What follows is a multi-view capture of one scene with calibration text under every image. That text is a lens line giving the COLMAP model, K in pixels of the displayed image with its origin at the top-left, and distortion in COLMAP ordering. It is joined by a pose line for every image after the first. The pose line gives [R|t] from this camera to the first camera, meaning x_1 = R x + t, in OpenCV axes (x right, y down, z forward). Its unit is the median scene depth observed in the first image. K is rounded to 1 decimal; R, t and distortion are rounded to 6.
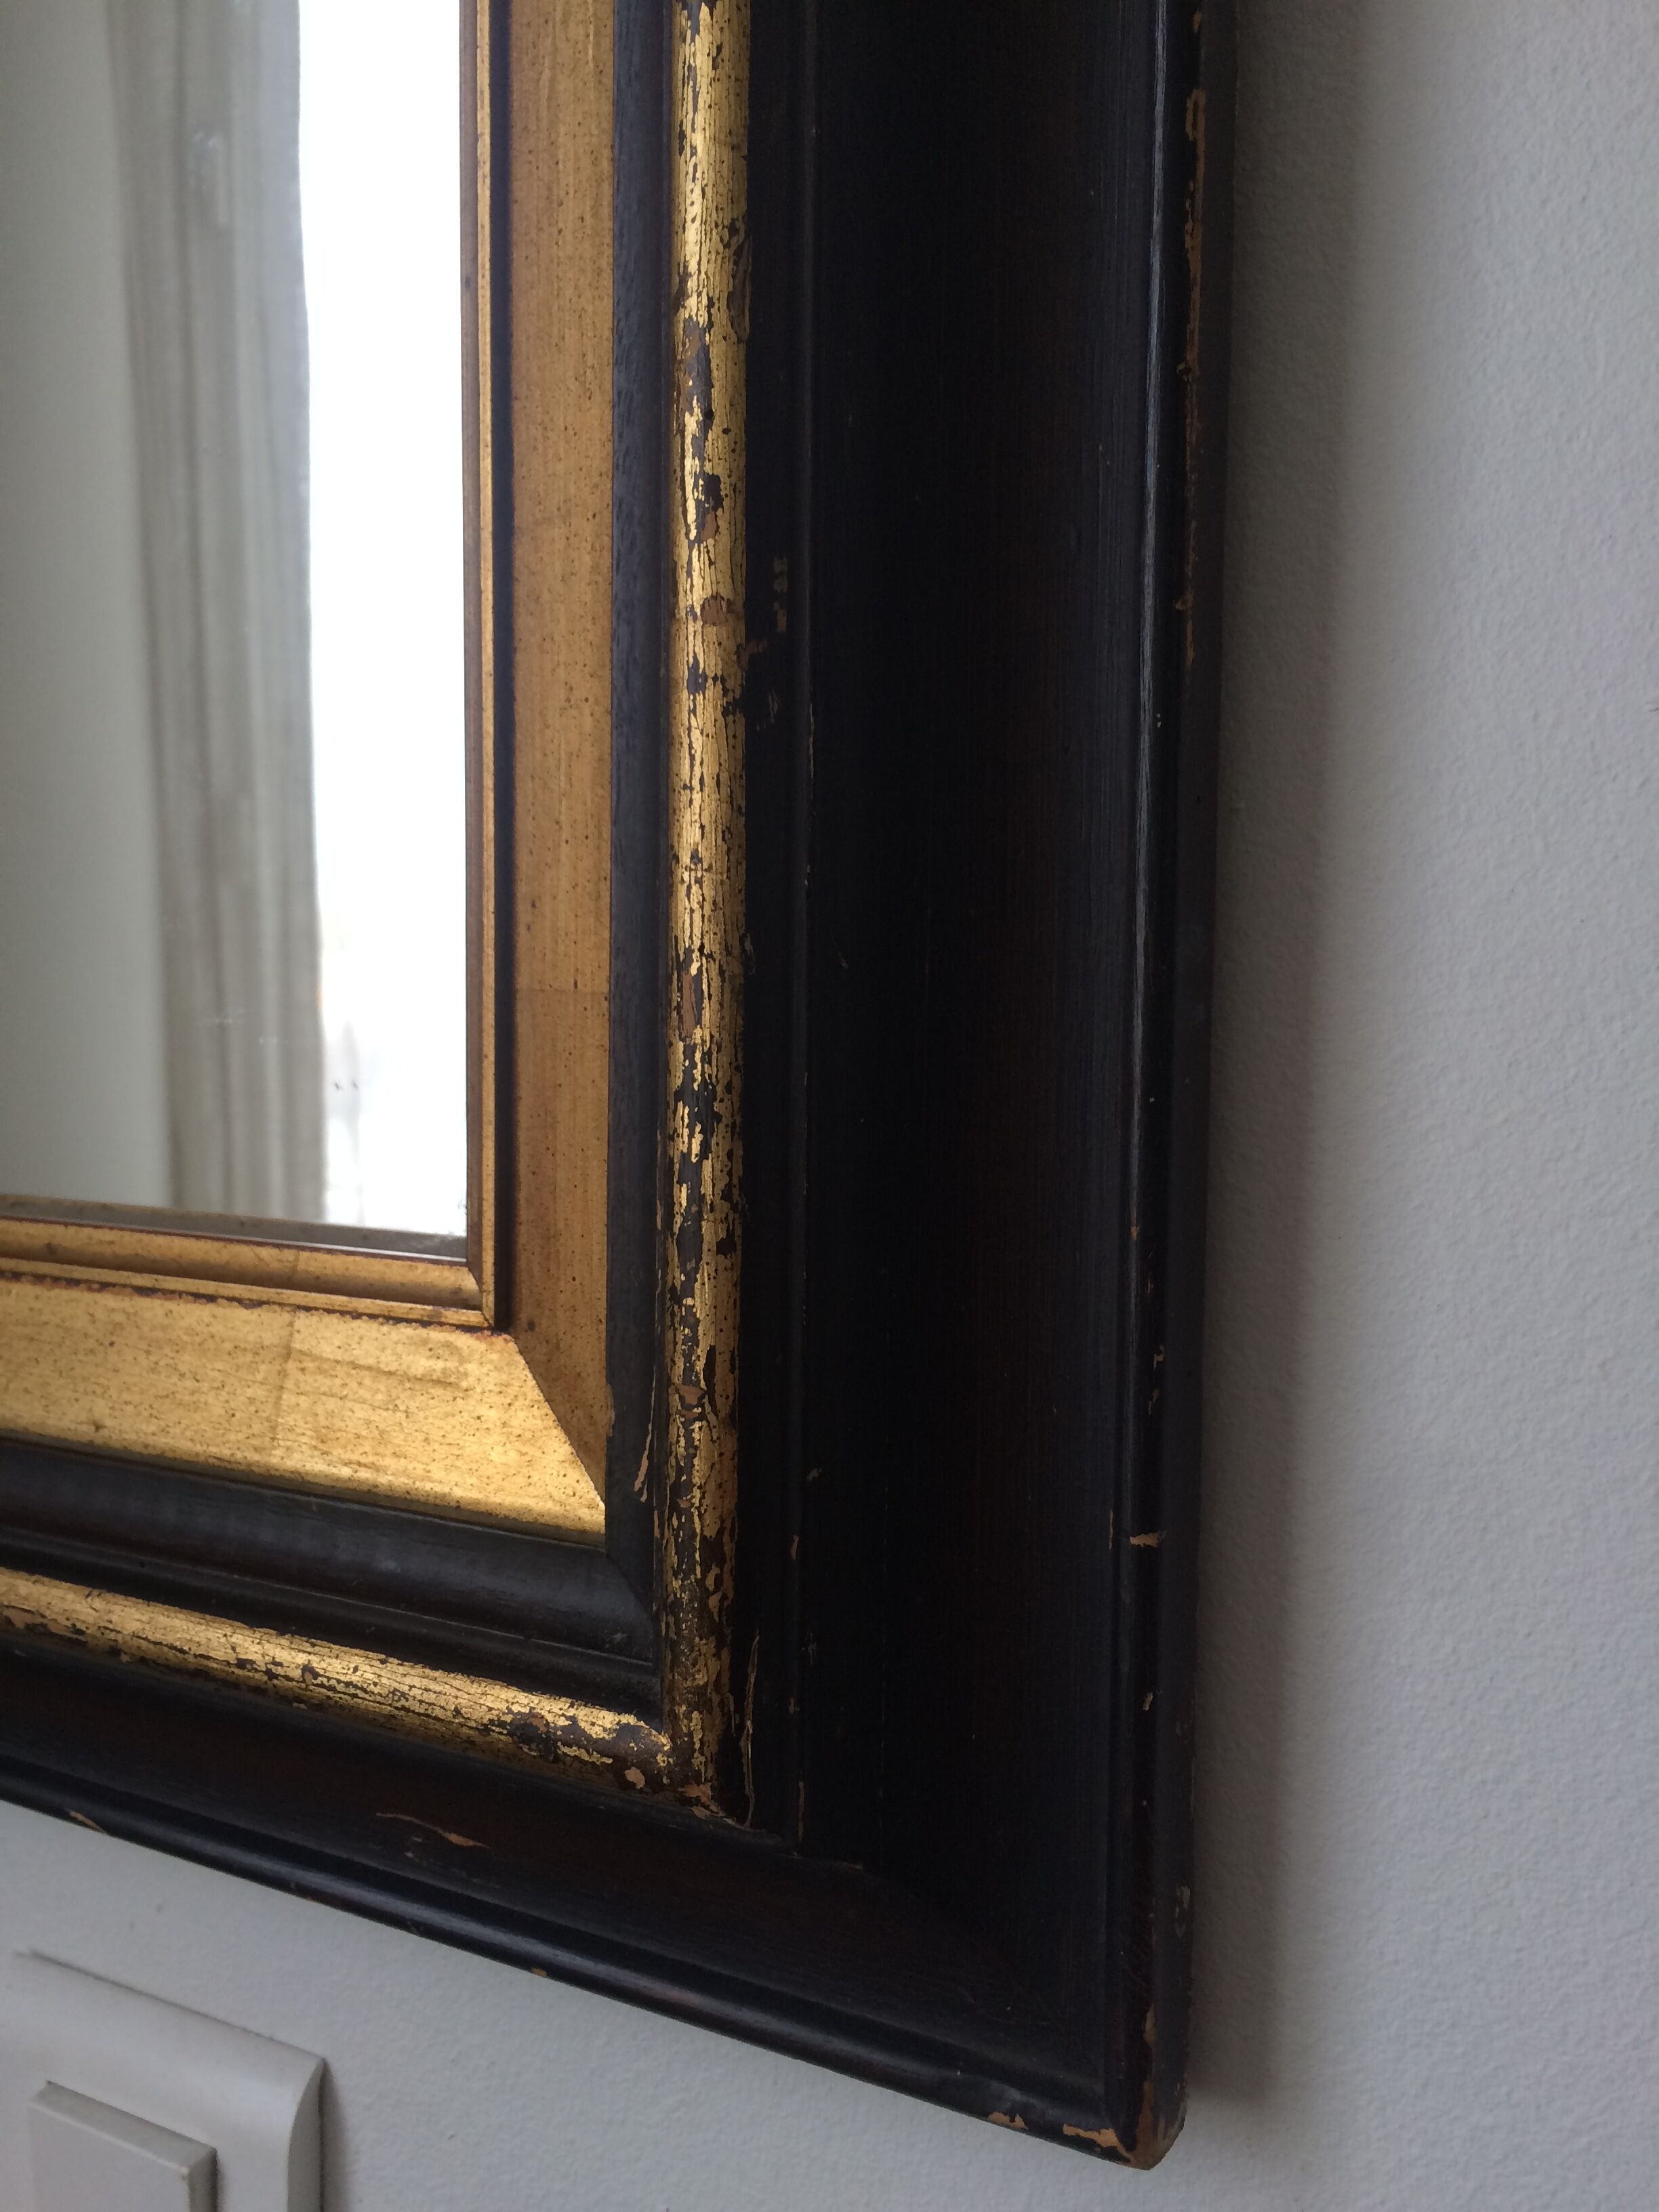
lens RADIAL K [[1912.8, 0, 829.5], [0, 1912.8, 1106.0], [0, 0, 1]] dist [0.079841, -0.139060]
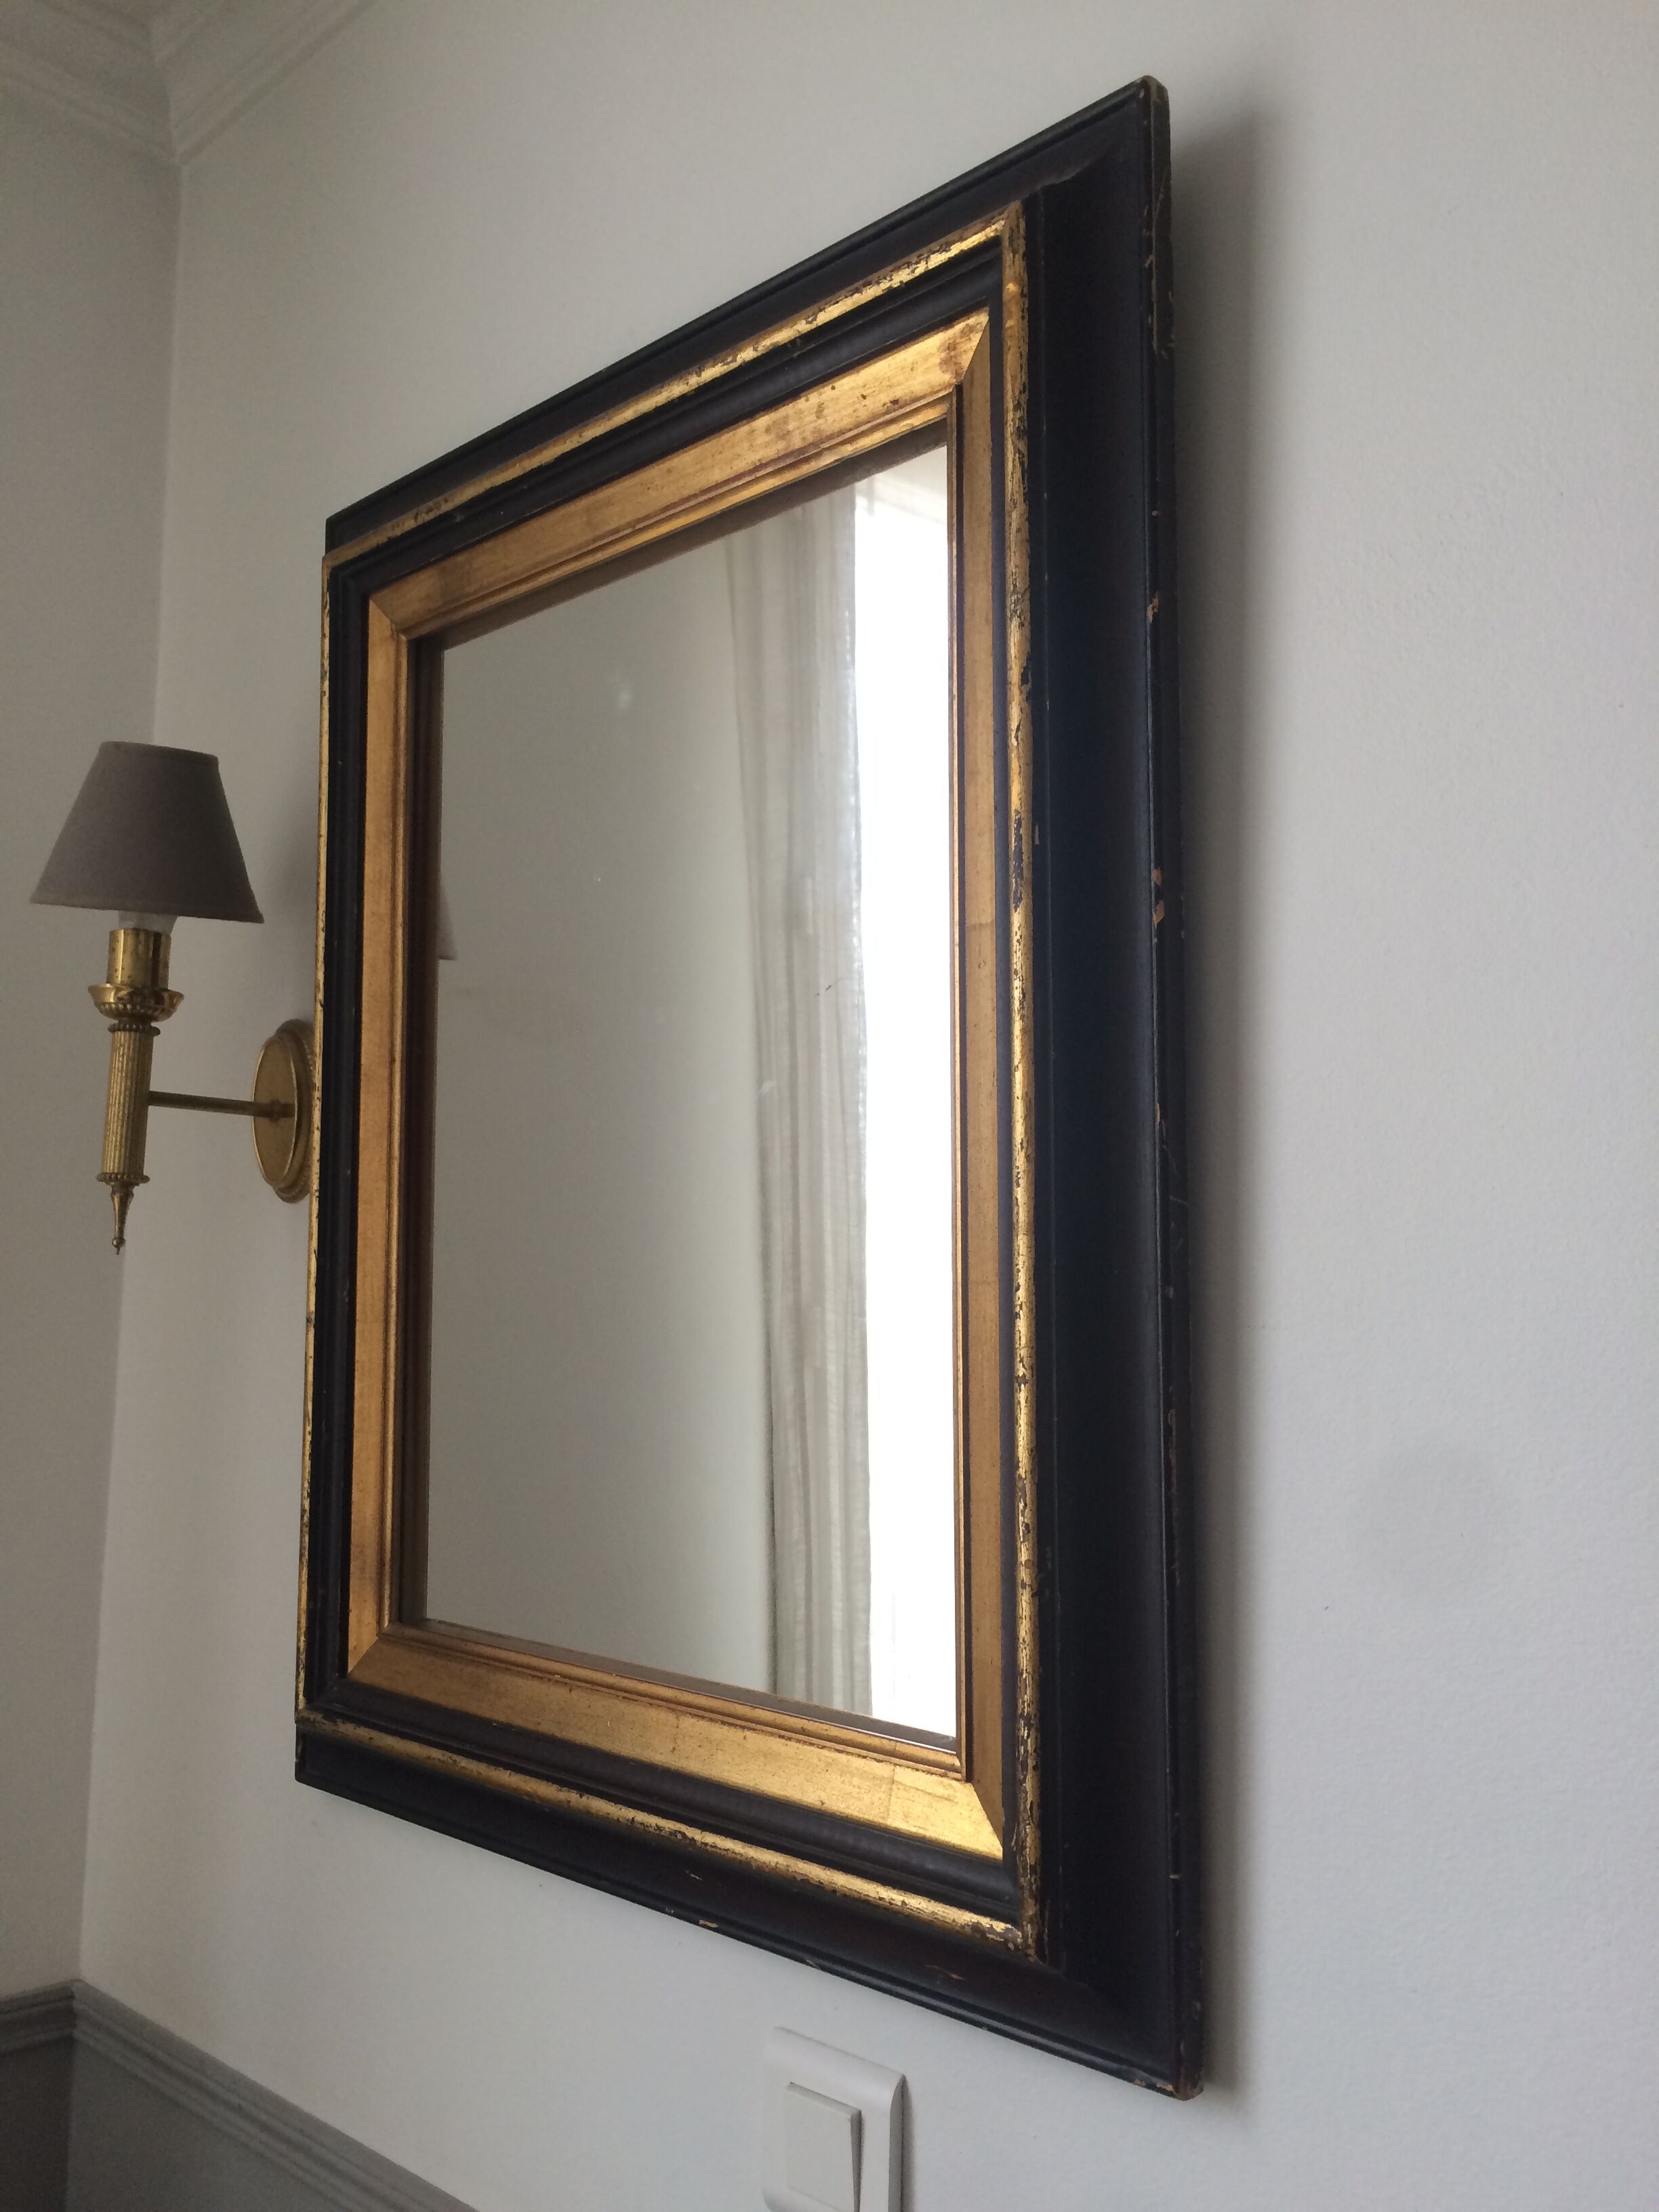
lens RADIAL K [[1870.5, 0, 850.3], [0, 1870.5, 1115.3], [0, 0, 1]] dist [0.049785, -0.010808]
pose [[0.968653, -0.031464, -0.246416, 0.409483], [-0.005073, 0.989234, -0.146252, -0.488769], [0.248364, 0.142918, 0.958066, -2.009769]]
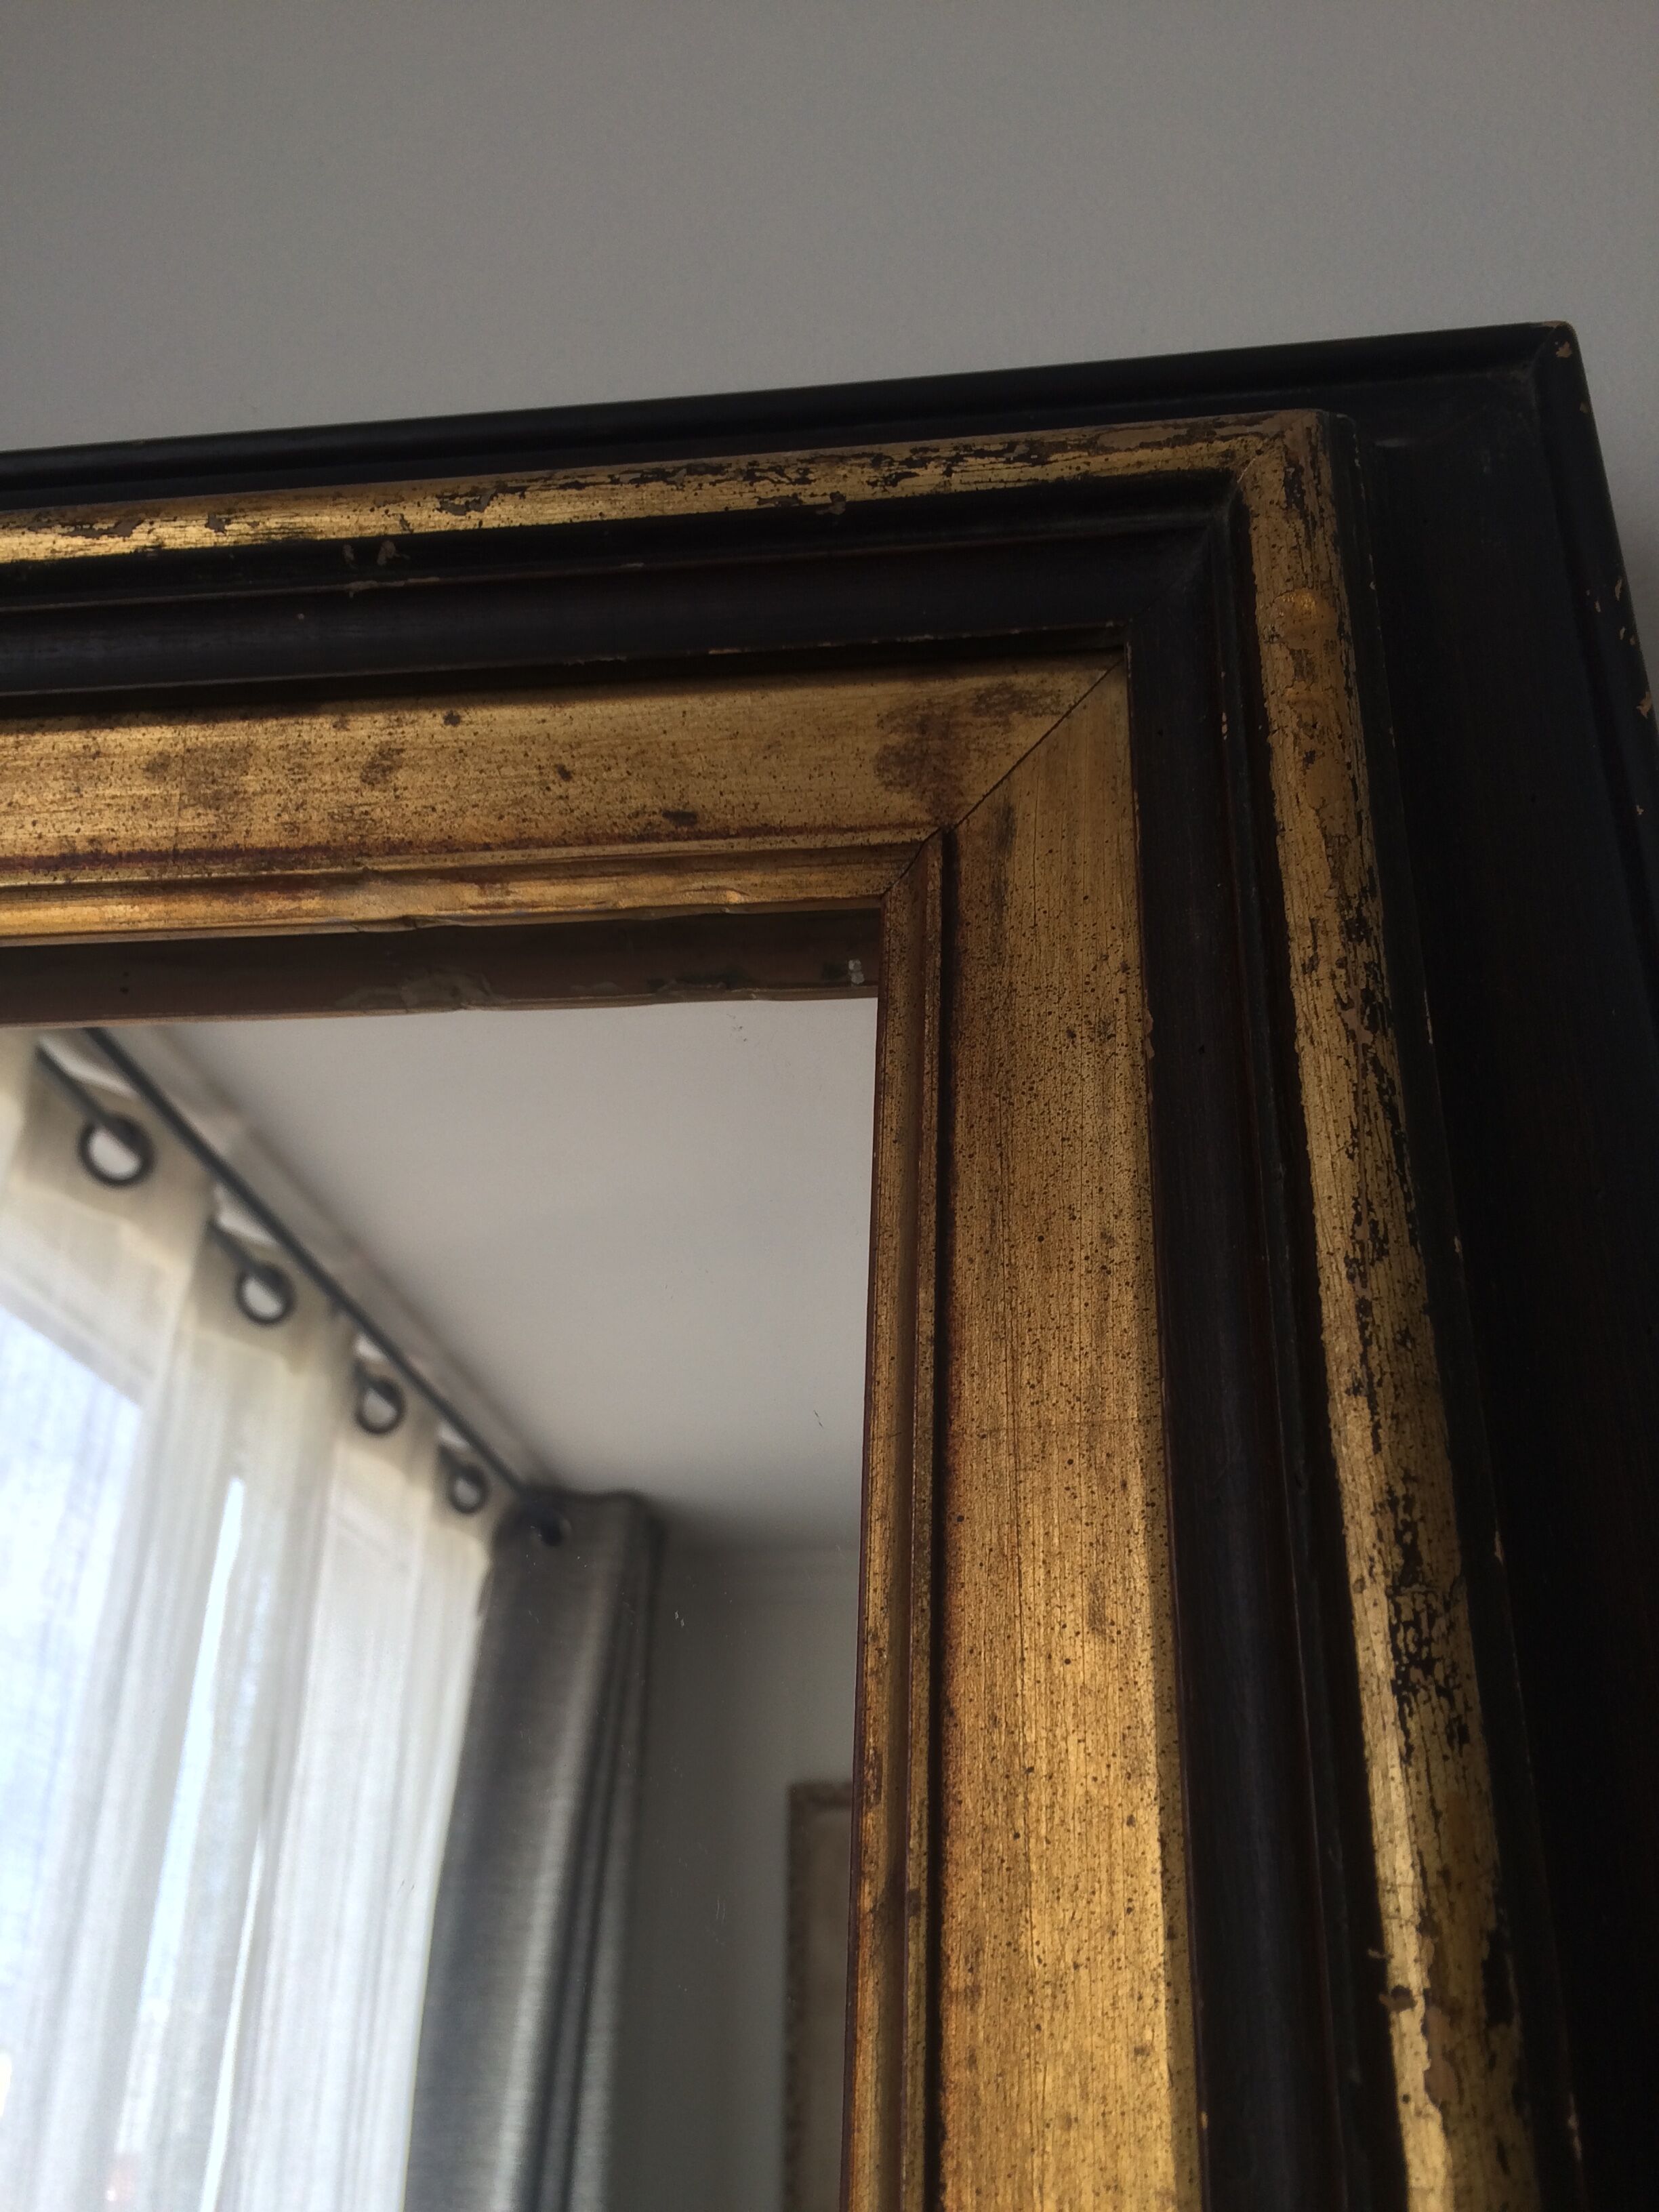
lens RADIAL K [[1912.8, 0, 829.5], [0, 1912.8, 1106.0], [0, 0, 1]] dist [0.079841, -0.139060]
pose [[0.926046, 0.205058, 0.316843, -0.527458], [-0.006018, 0.847436, -0.530863, -1.515064], [-0.377362, 0.489697, 0.785999, 0.223054]]
